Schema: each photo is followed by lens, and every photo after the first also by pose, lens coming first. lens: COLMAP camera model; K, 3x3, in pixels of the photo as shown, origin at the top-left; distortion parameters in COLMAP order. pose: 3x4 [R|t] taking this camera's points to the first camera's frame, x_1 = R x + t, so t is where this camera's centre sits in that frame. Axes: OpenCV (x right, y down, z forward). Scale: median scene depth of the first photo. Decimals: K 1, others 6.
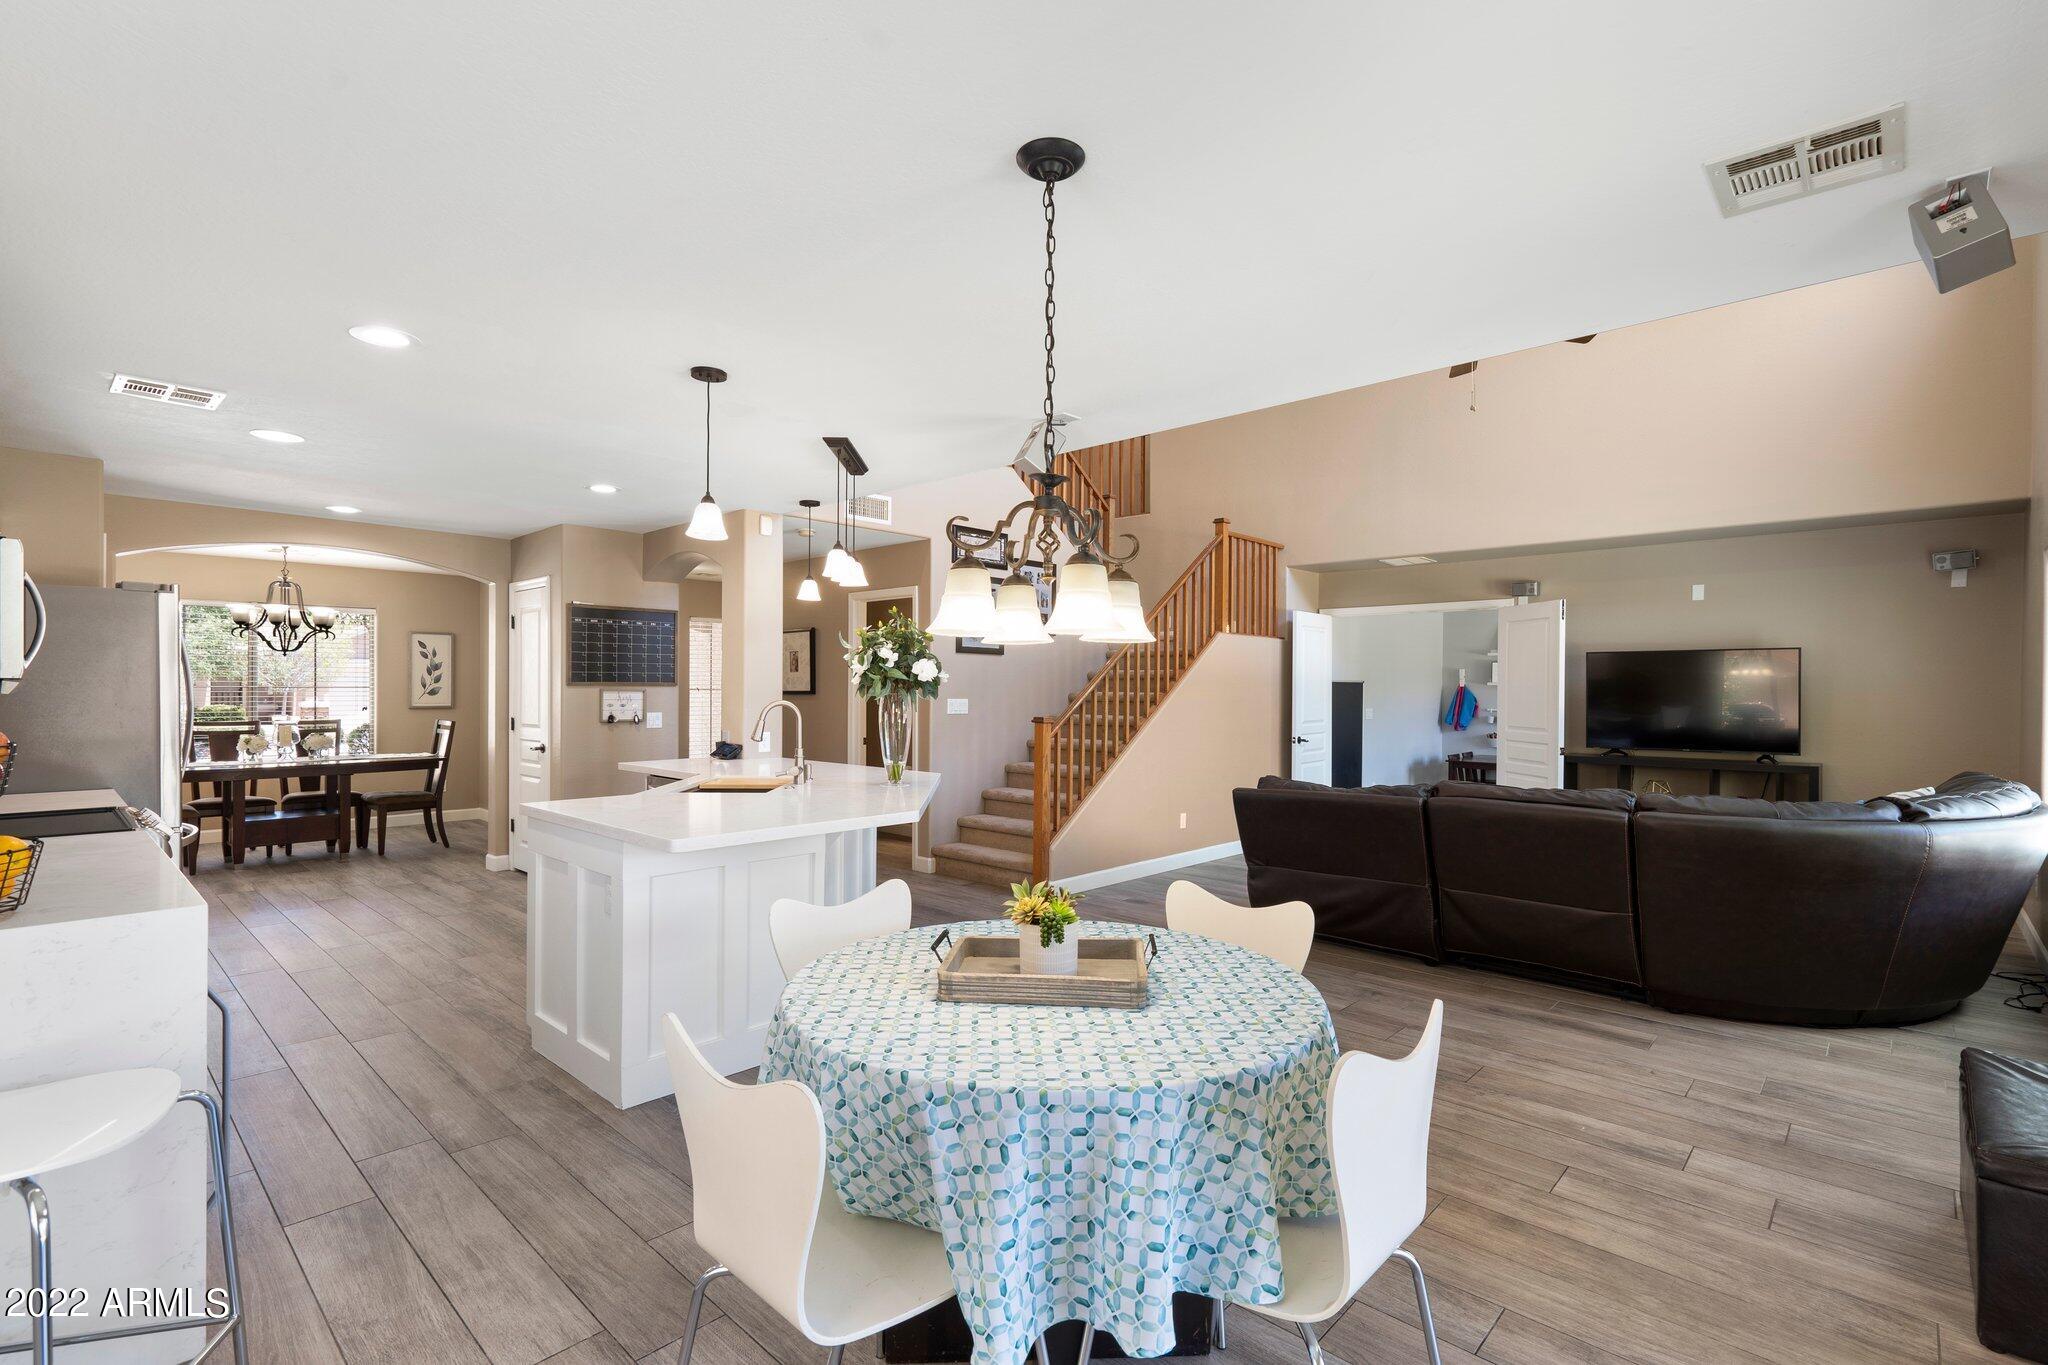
lens RADIAL K [[942.3, 0, 1015.9], [0, 942.3, 691.3], [0, 0, 1]] dist [0.003382, 0.001810]
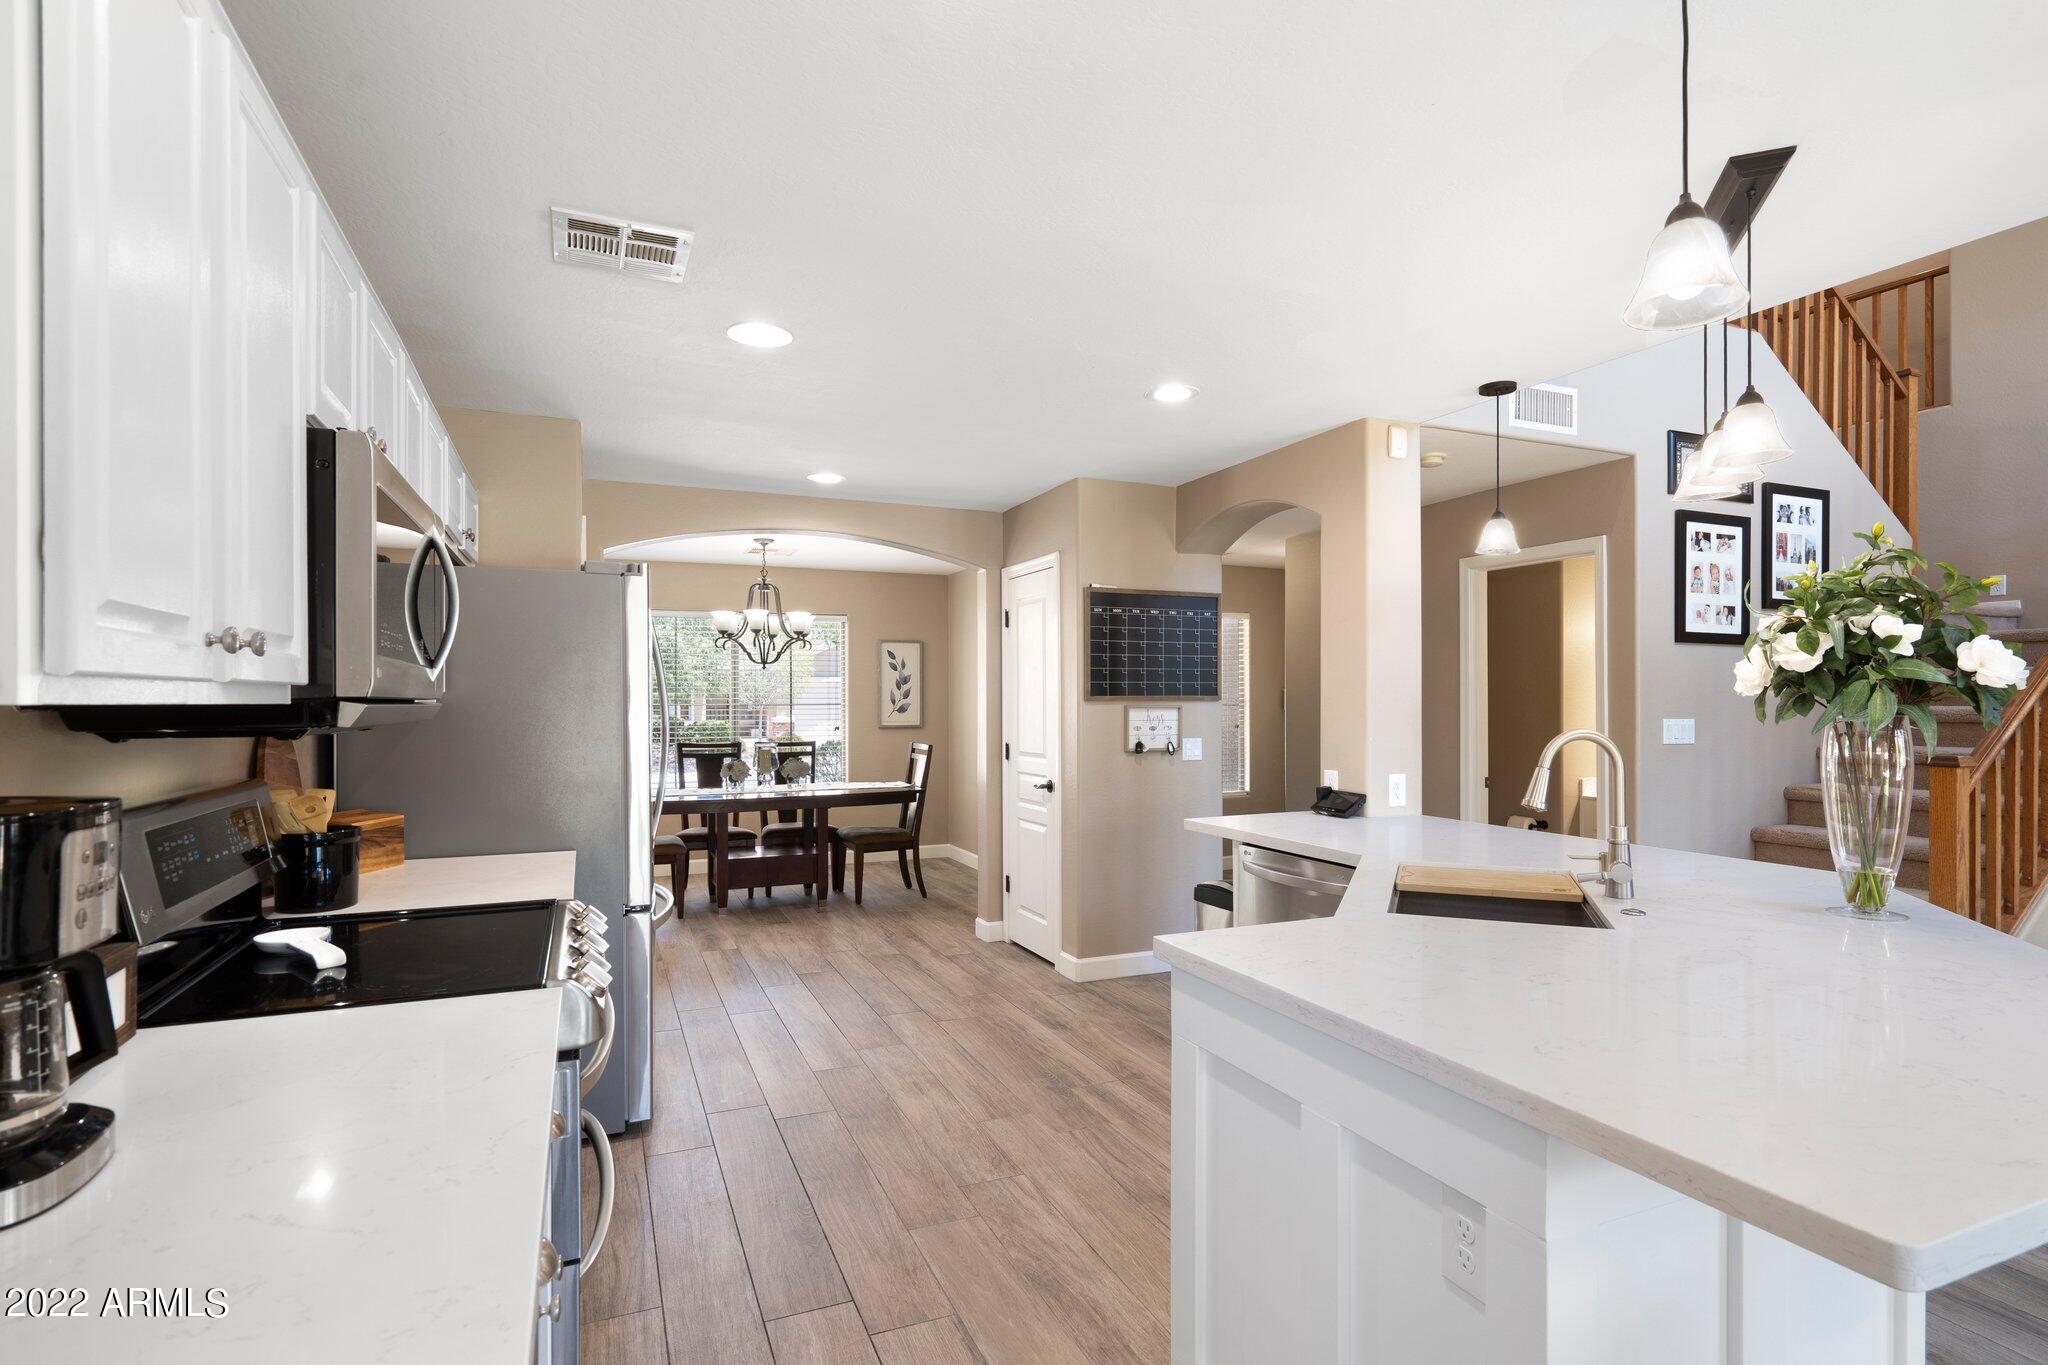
lens RADIAL K [[1000.0, 0, 1028.7], [0, 1000.0, 695.2], [0, 0, 1]] dist [0.000525, 0.000795]
pose [[0.922674, -0.008683, -0.385484, -0.197593], [0.005231, 0.999936, -0.010002, -0.002833], [0.385546, 0.007212, 0.922660, 0.248285]]
